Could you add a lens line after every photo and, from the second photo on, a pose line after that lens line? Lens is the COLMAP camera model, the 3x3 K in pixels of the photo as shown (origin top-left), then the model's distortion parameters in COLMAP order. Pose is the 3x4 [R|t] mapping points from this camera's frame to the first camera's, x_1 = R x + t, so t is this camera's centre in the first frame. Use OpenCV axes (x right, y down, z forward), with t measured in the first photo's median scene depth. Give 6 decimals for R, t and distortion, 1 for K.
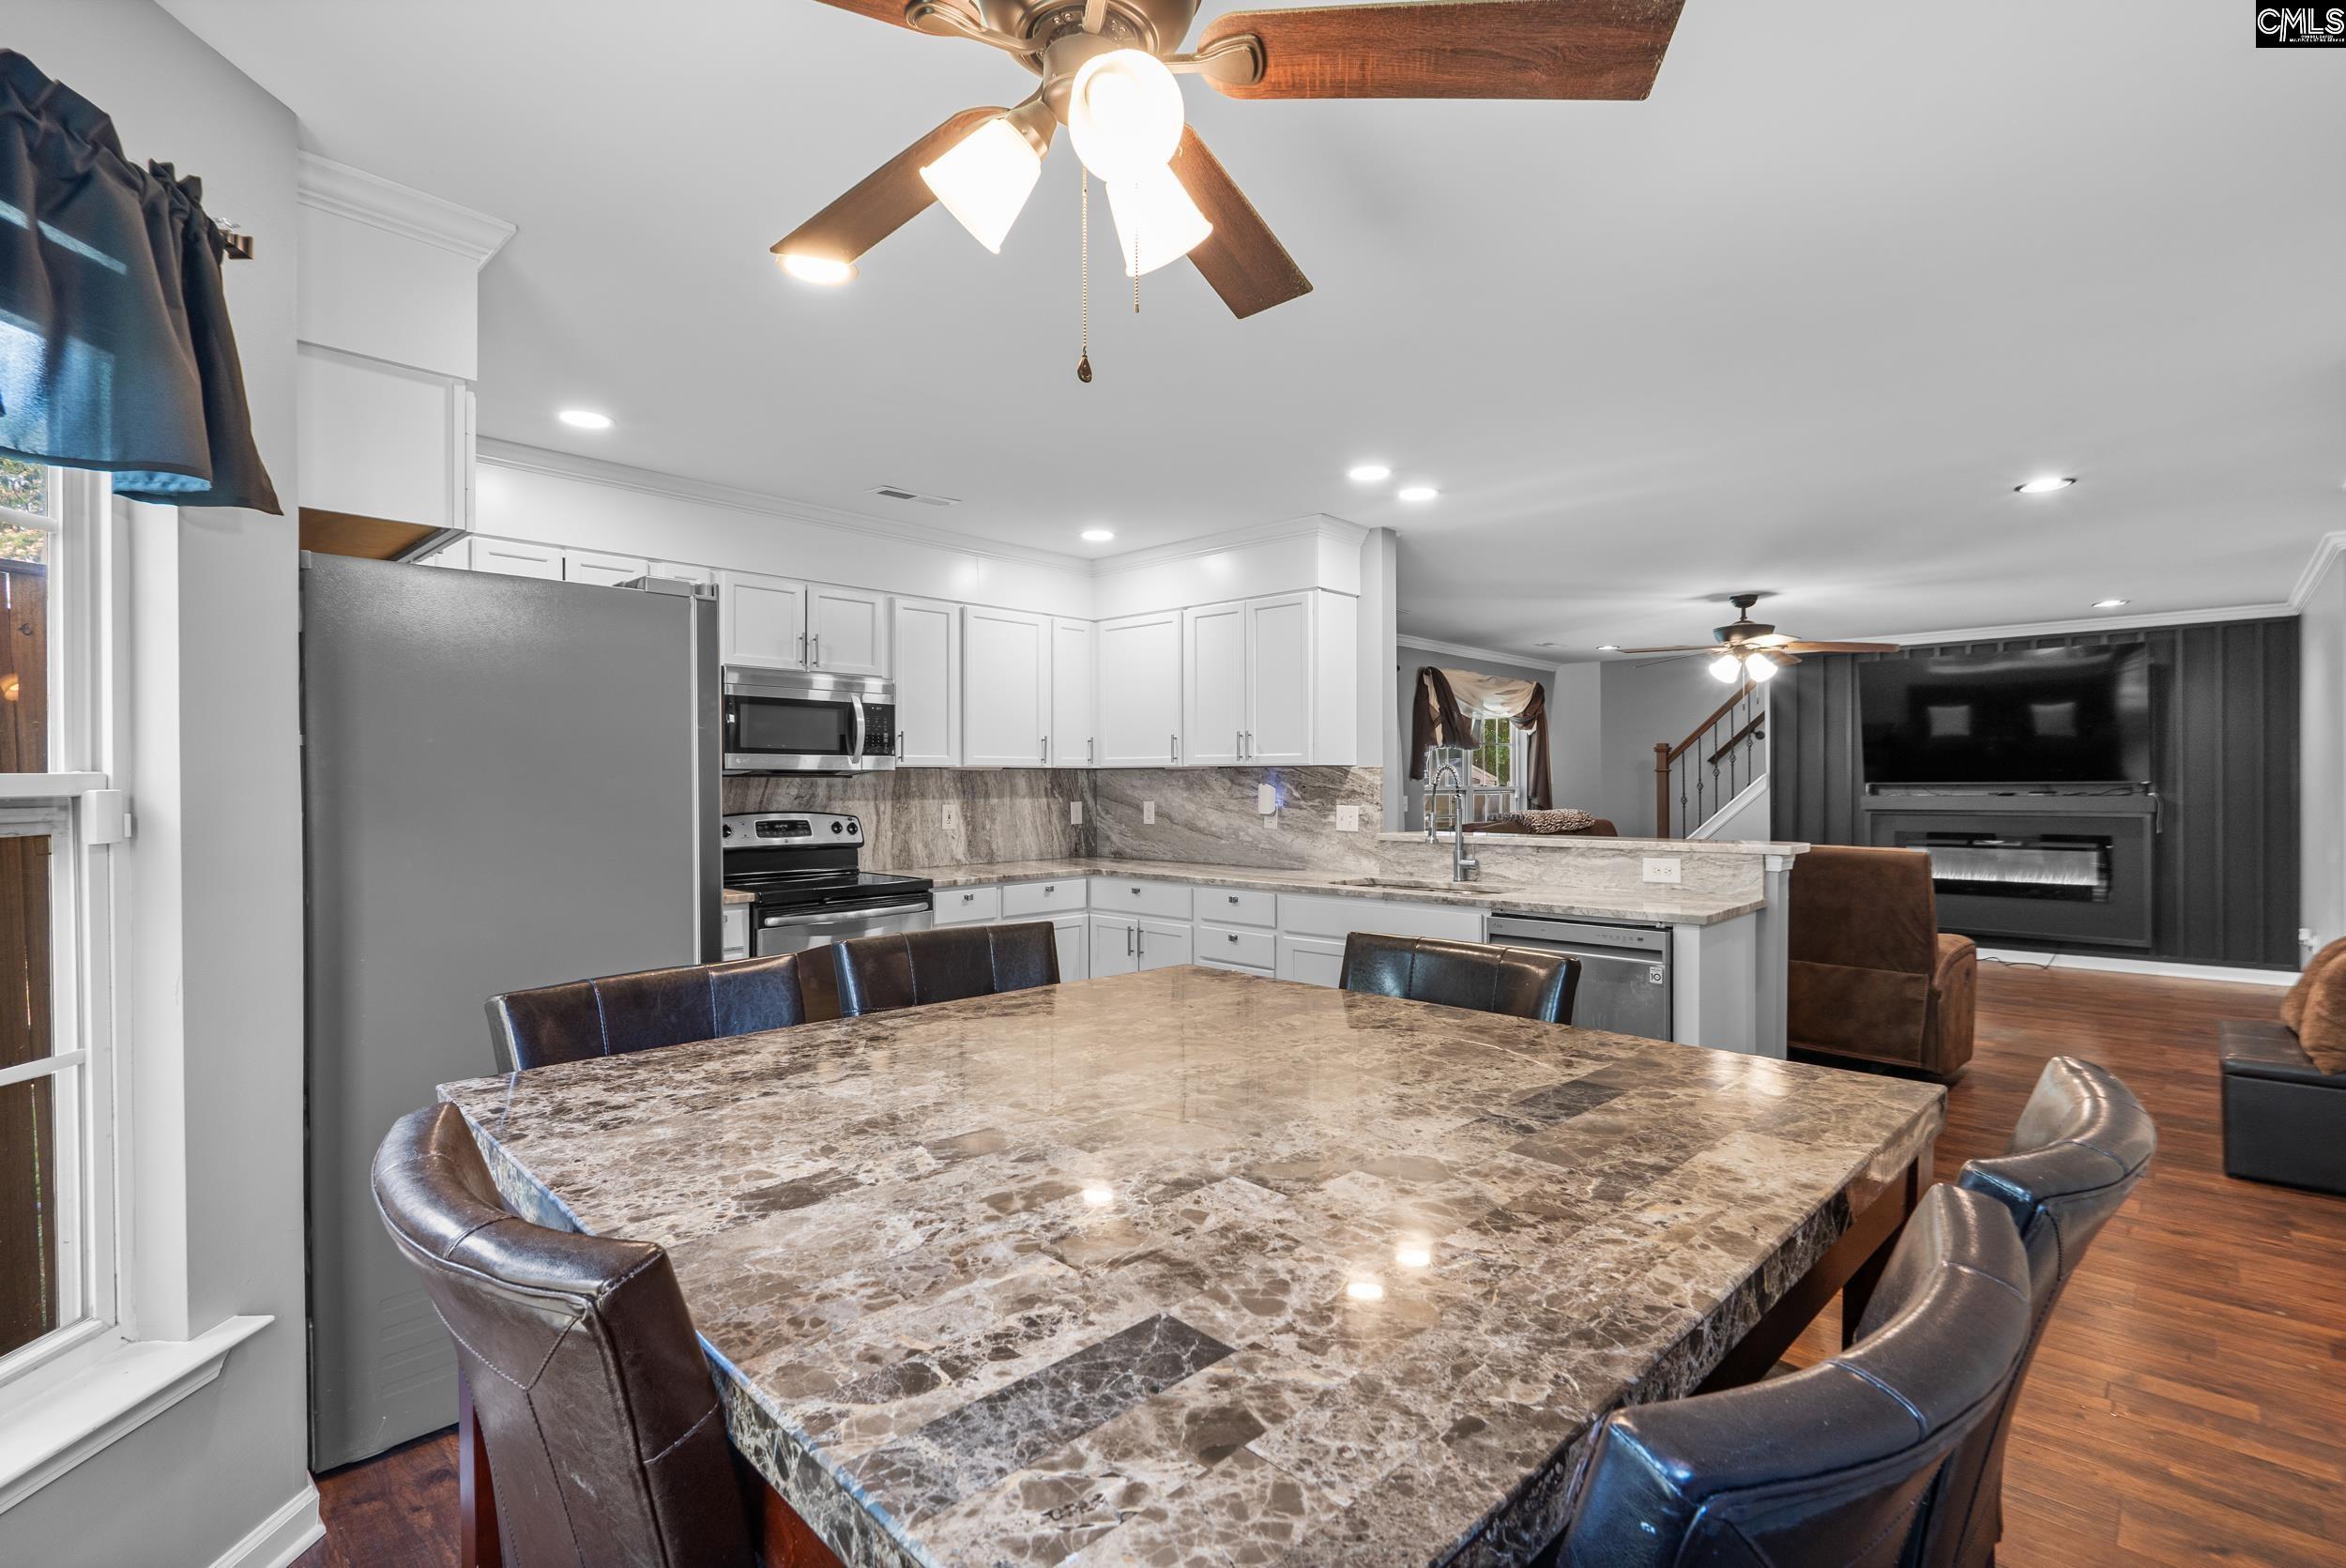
lens RADIAL K [[1081.5, 0, 1154.2], [0, 1081.5, 786.2], [0, 0, 1]] dist [-0.005175, -0.000899]
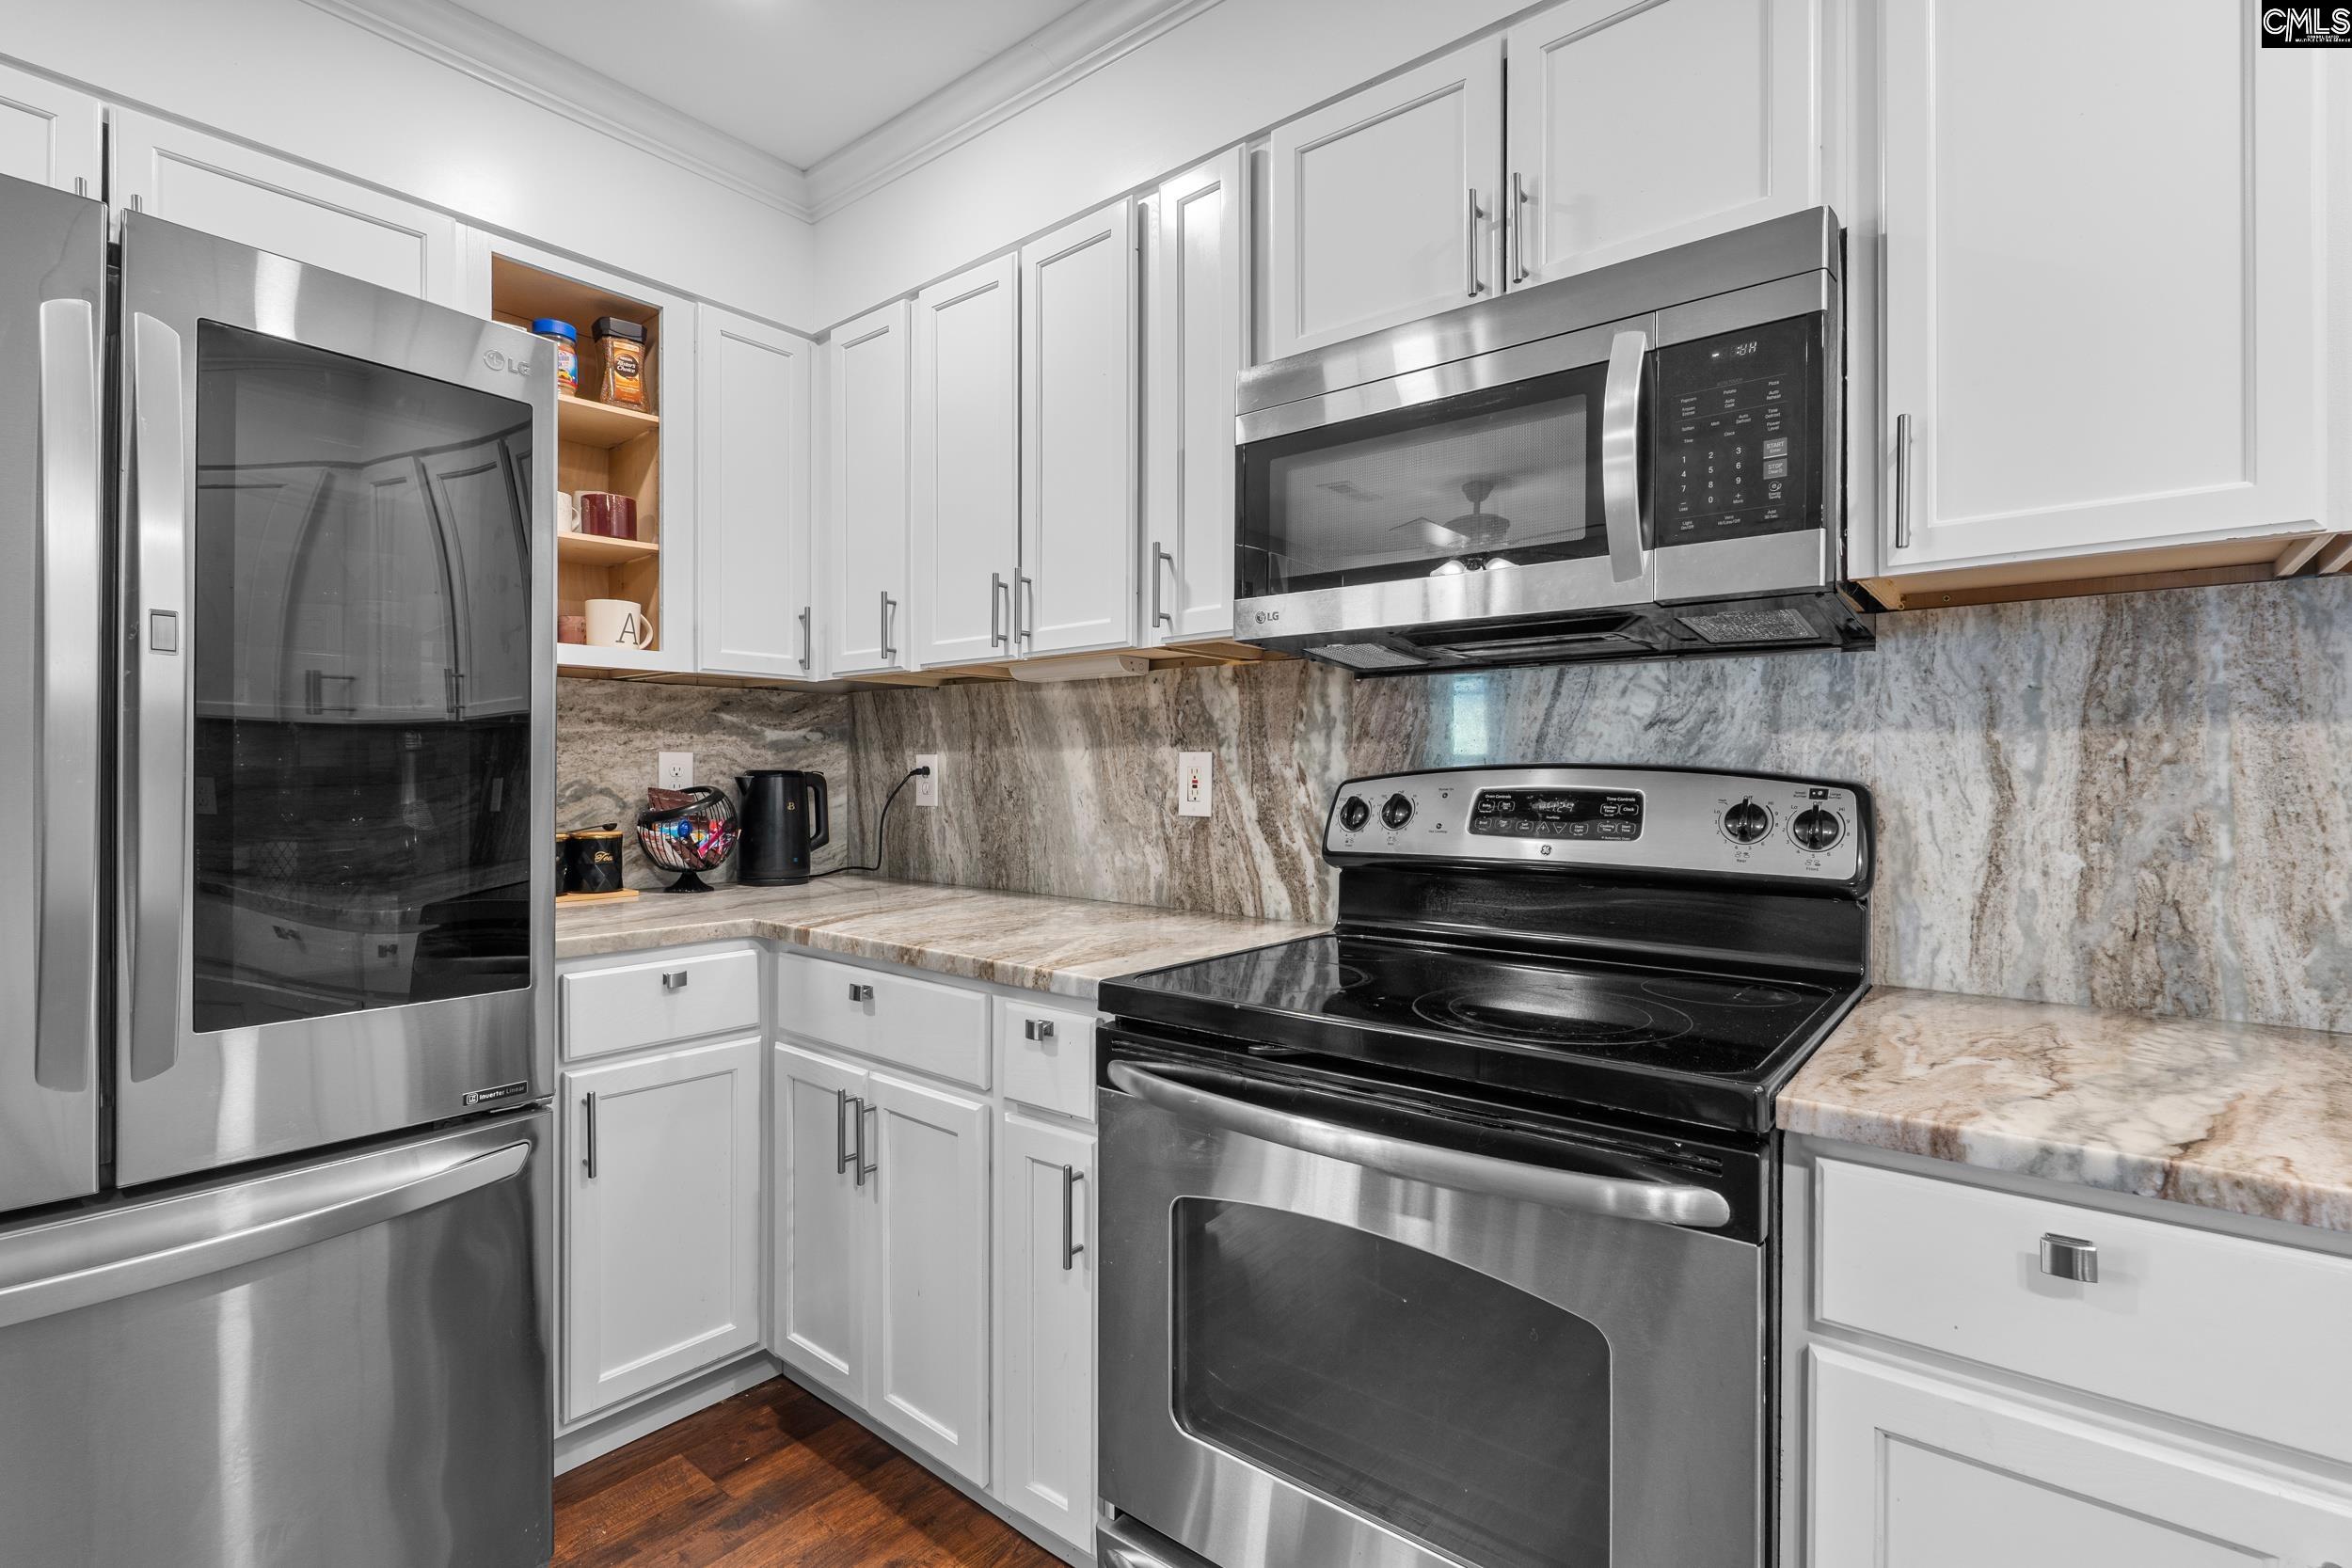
lens RADIAL K [[1084.2, 0, 1158.3], [0, 1084.2, 769.2], [0, 0, 1]] dist [-0.005175, -0.000899]
pose [[0.066411, -0.004793, -0.997781, -0.007580], [-0.006597, 0.999964, -0.005243, 0.024490], [0.997771, 0.006930, 0.066377, 0.741827]]
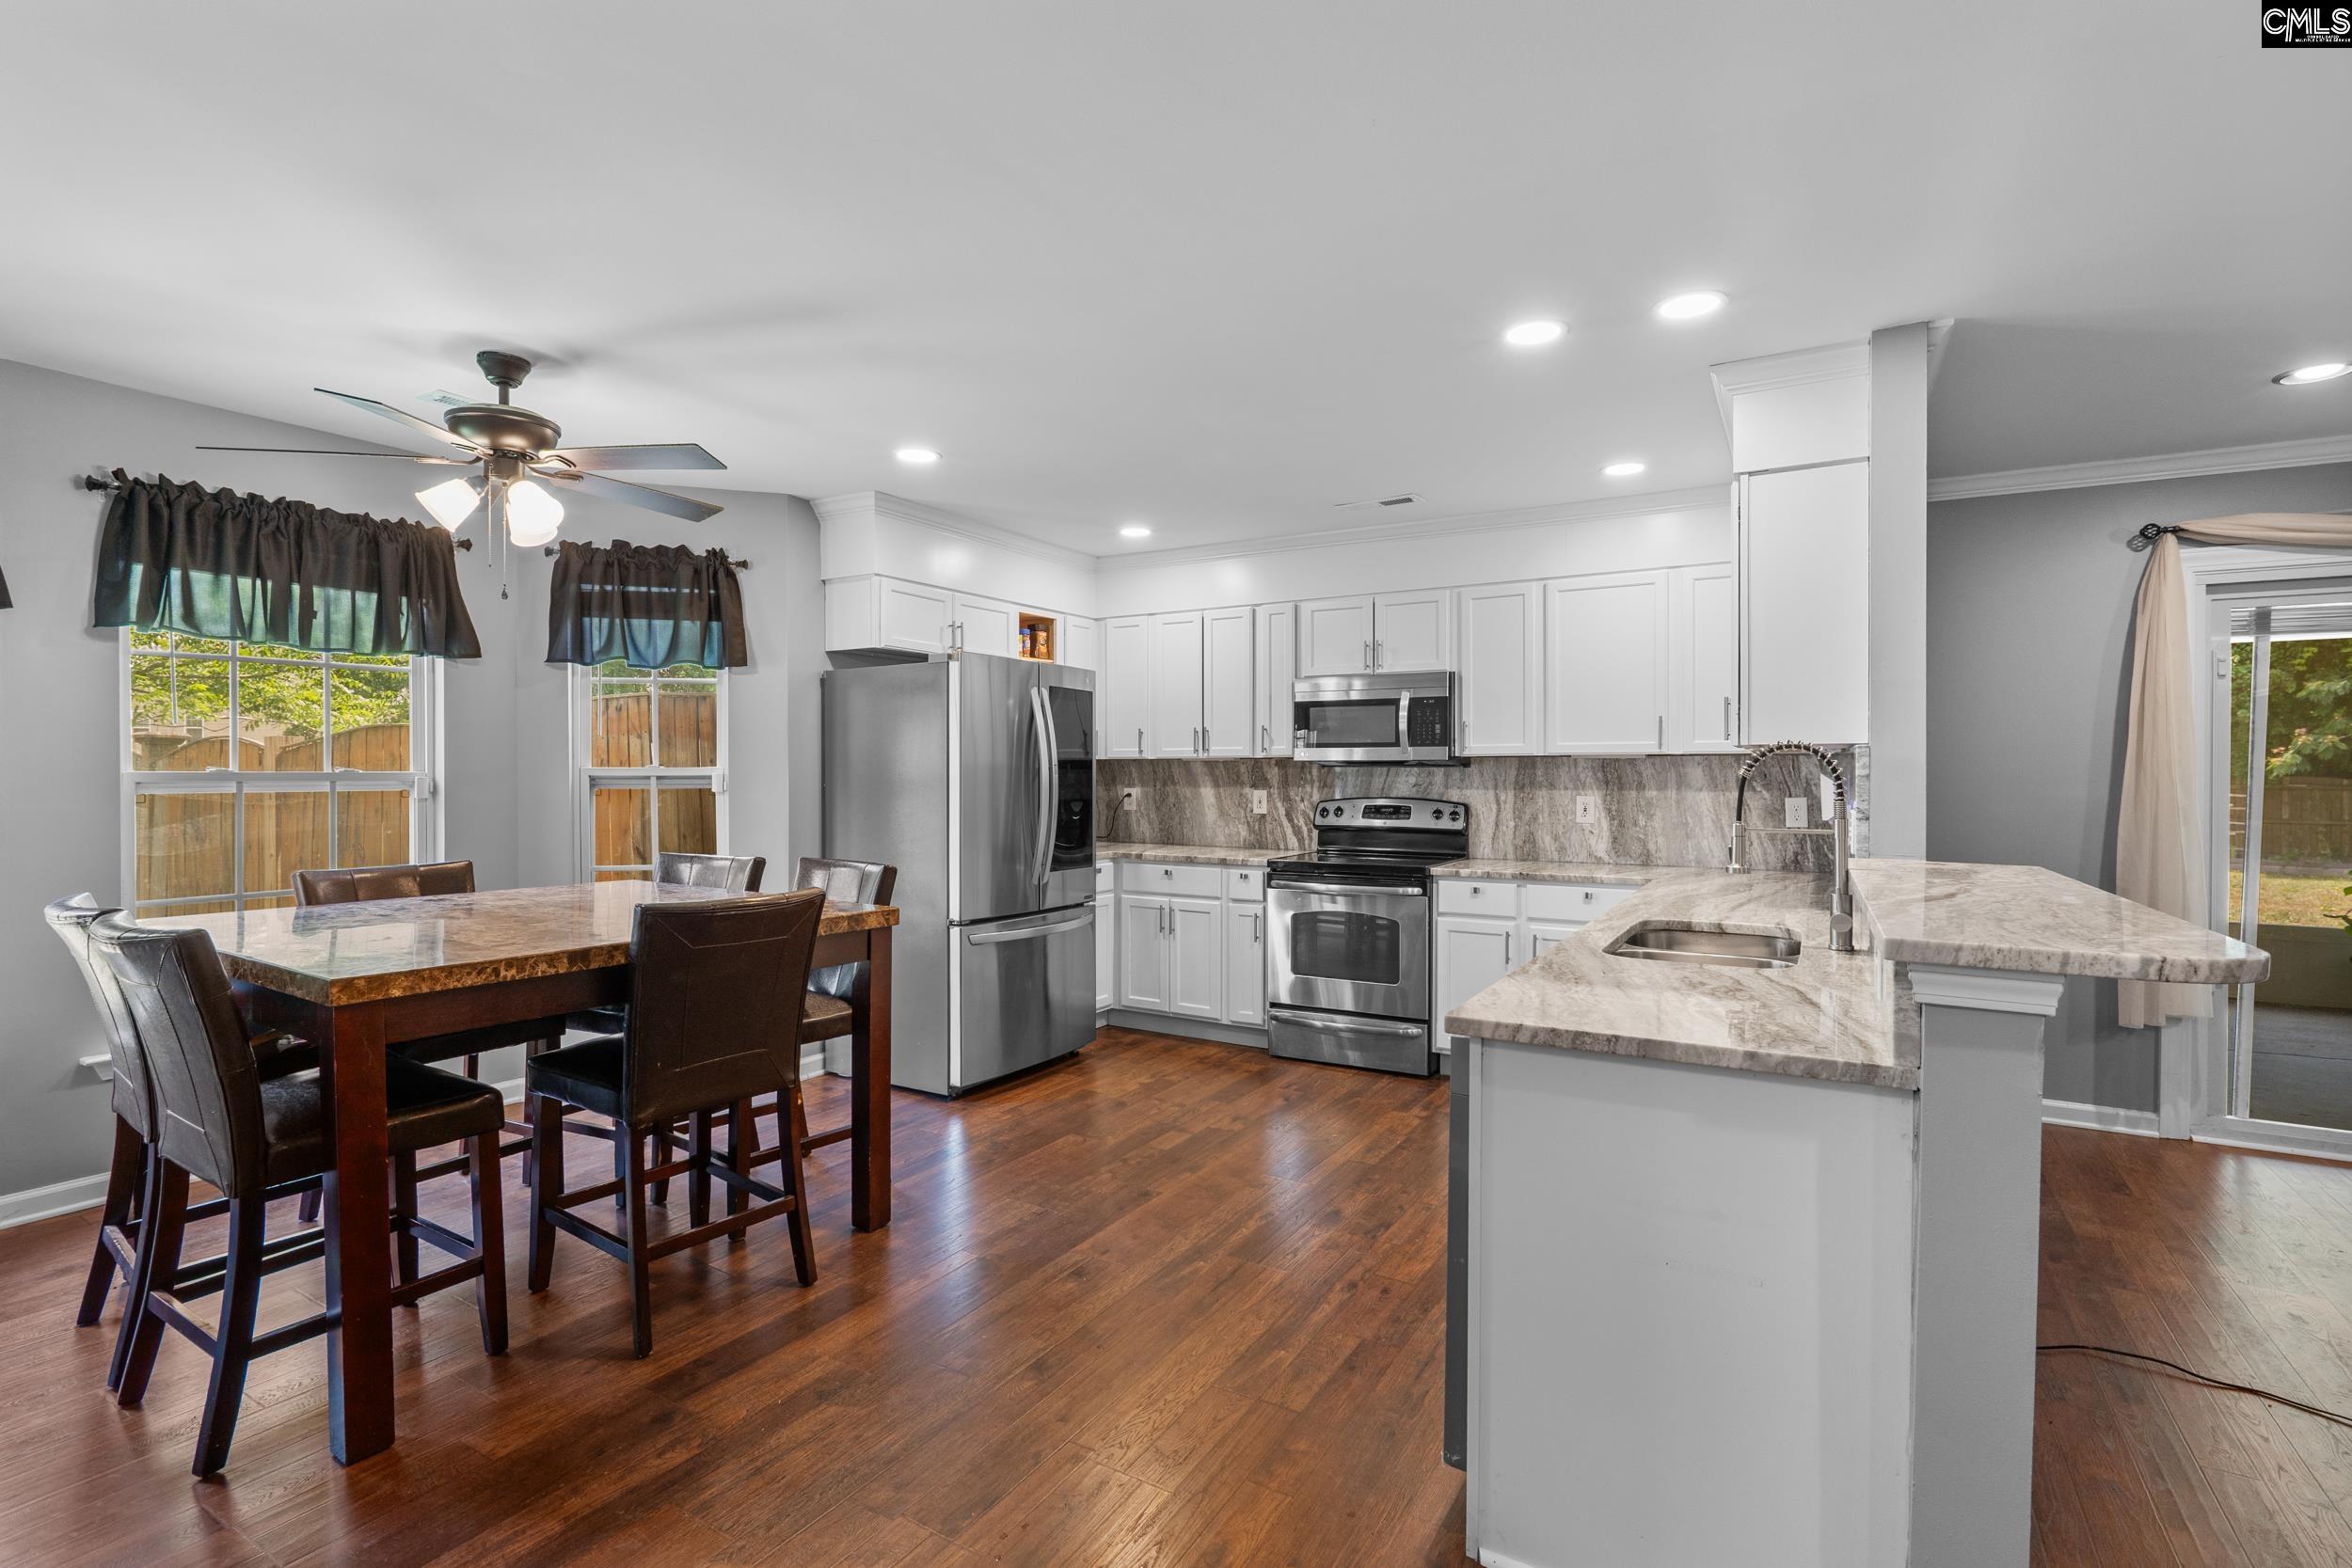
lens RADIAL K [[1084.2, 0, 1152.2], [0, 1084.2, 761.2], [0, 0, 1]] dist [-0.005175, -0.000899]
pose [[0.211343, -0.007740, -0.977381, 0.639172], [-0.004422, 0.999951, -0.008875, -0.003067], [0.977402, 0.006198, 0.211299, 0.444874]]
